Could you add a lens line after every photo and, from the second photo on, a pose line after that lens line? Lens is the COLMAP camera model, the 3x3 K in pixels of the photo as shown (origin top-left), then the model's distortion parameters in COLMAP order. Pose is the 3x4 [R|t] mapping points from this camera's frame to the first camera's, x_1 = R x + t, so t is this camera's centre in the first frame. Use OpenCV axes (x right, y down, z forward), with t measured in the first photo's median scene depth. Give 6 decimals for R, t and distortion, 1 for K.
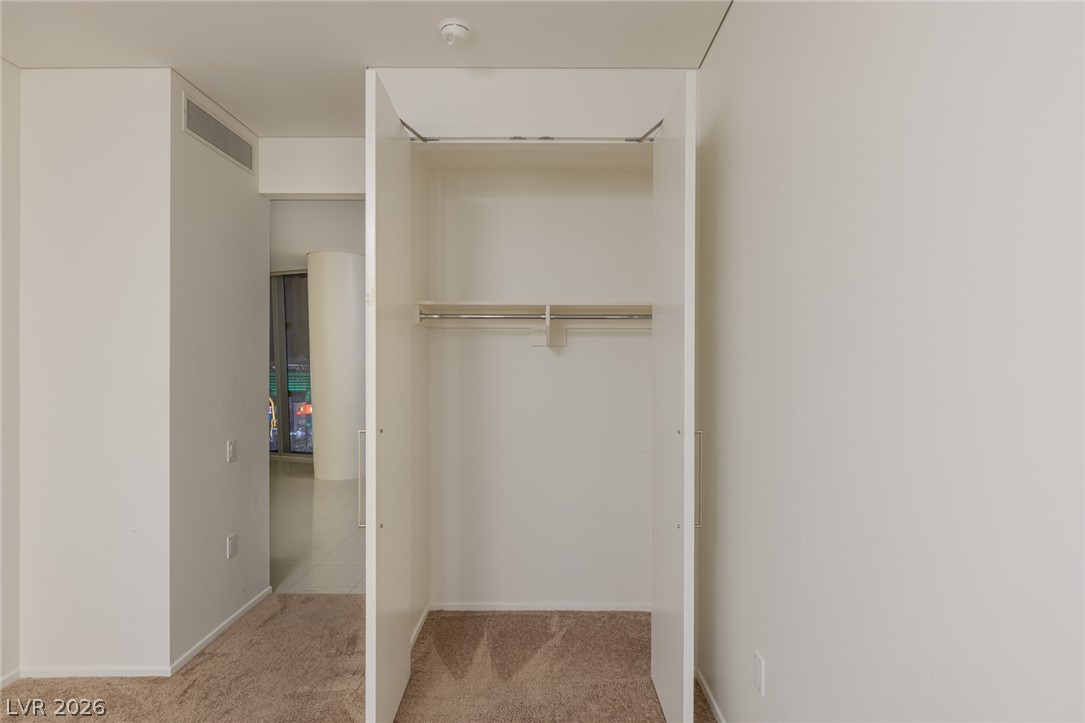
lens RADIAL K [[572.2, 0, 544.3], [0, 572.2, 361.5], [0, 0, 1]] dist [0.001884, 0.000842]
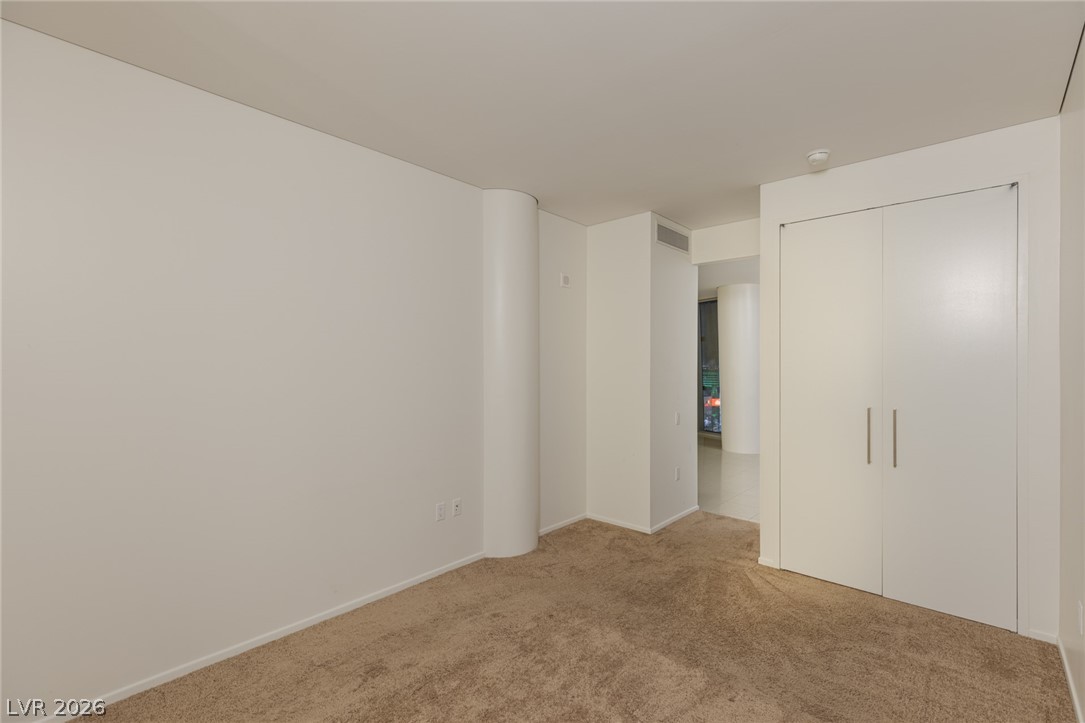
lens RADIAL K [[489.6, 0, 543.1], [0, 489.6, 361.0], [0, 0, 1]] dist [0.007621, -0.001187]
pose [[0.747445, 0.000381, -0.664324, 0.121136], [-0.002375, 0.999995, -0.002099, -0.012312], [0.664319, 0.003146, 0.747442, -0.346757]]
